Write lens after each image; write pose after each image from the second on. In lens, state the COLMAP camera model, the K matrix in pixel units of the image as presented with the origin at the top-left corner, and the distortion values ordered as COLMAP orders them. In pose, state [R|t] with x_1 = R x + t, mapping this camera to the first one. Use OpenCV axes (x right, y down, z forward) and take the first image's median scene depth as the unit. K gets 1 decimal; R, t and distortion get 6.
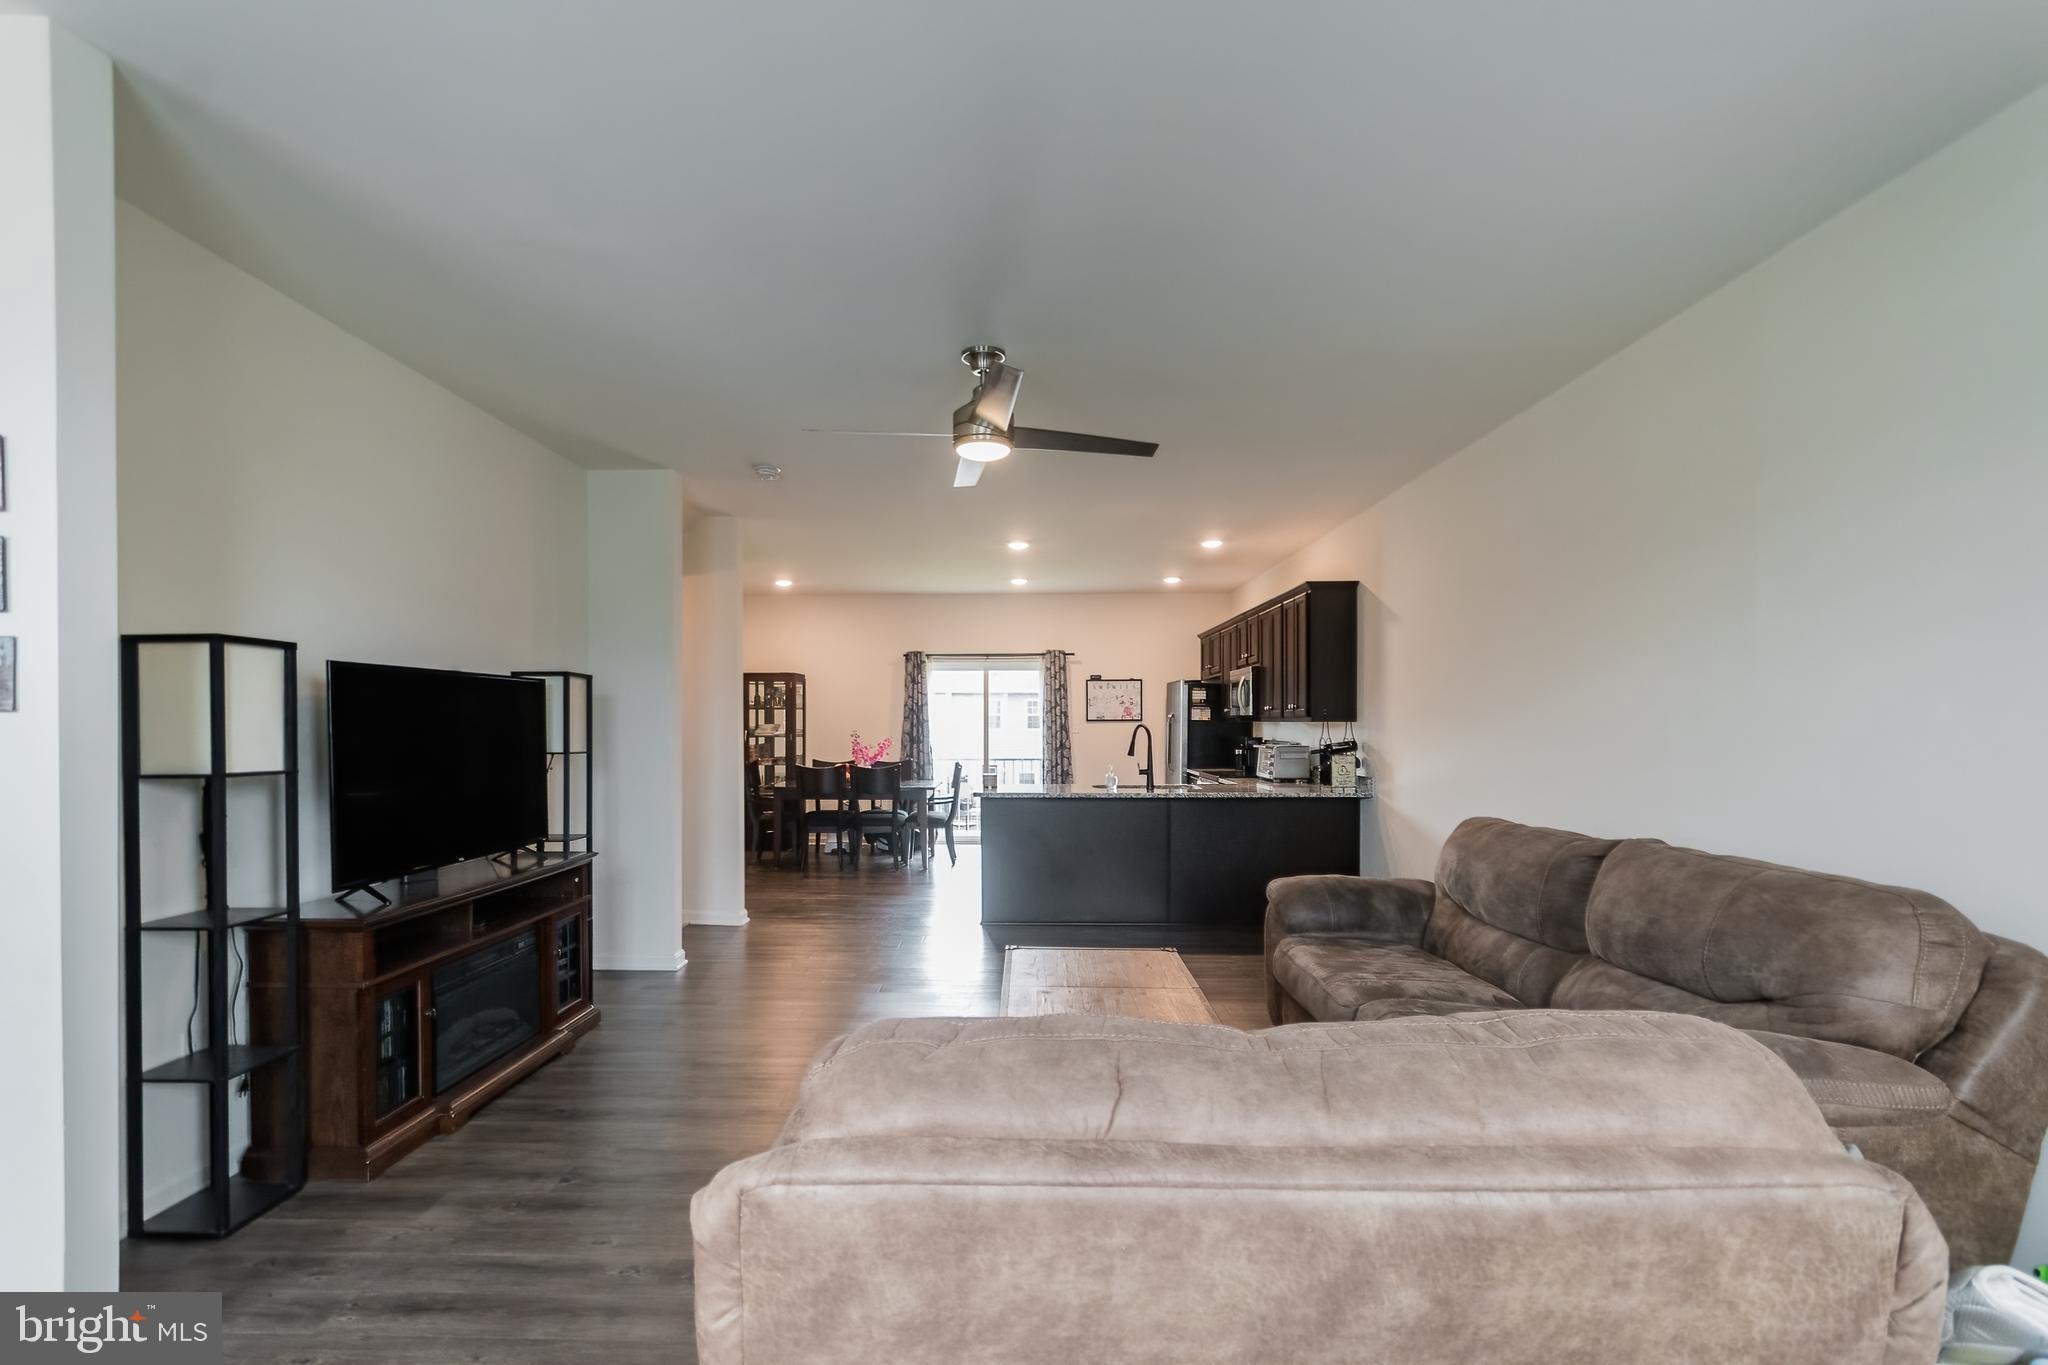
lens RADIAL K [[932.6, 0, 1007.3], [0, 932.6, 727.7], [0, 0, 1]] dist [-0.000162, 0.000604]
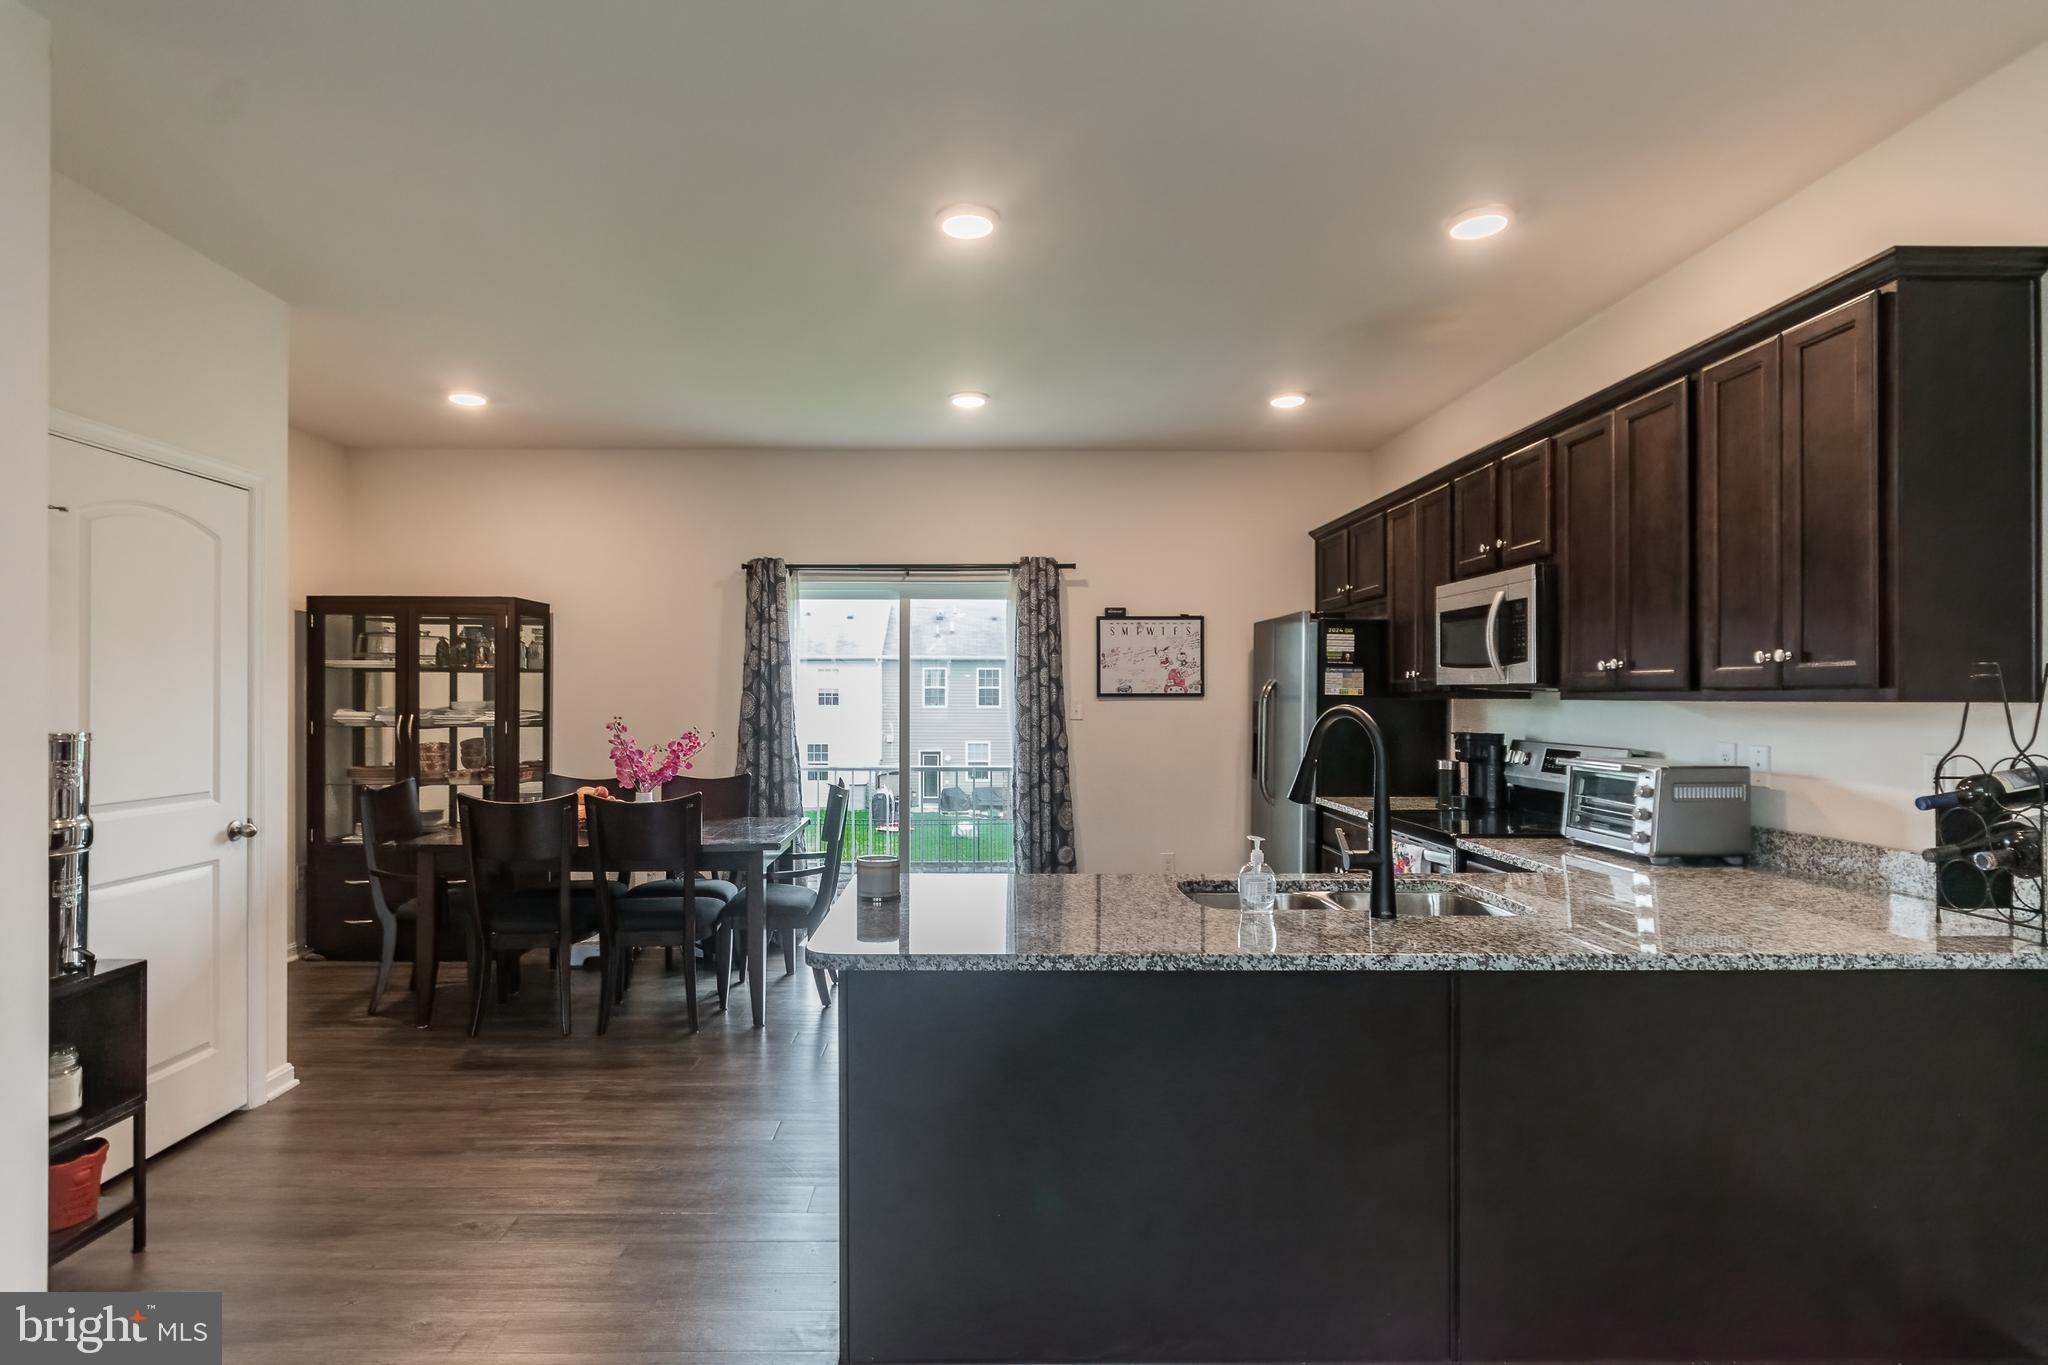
lens RADIAL K [[1059.3, 0, 996.2], [0, 1059.3, 690.6], [0, 0, 1]] dist [0.004008, -0.000091]
pose [[0.999229, 0.001936, 0.039211, 0.005711], [-0.001545, 0.999949, -0.009983, -0.004795], [-0.039229, 0.009915, 0.999181, 0.457947]]
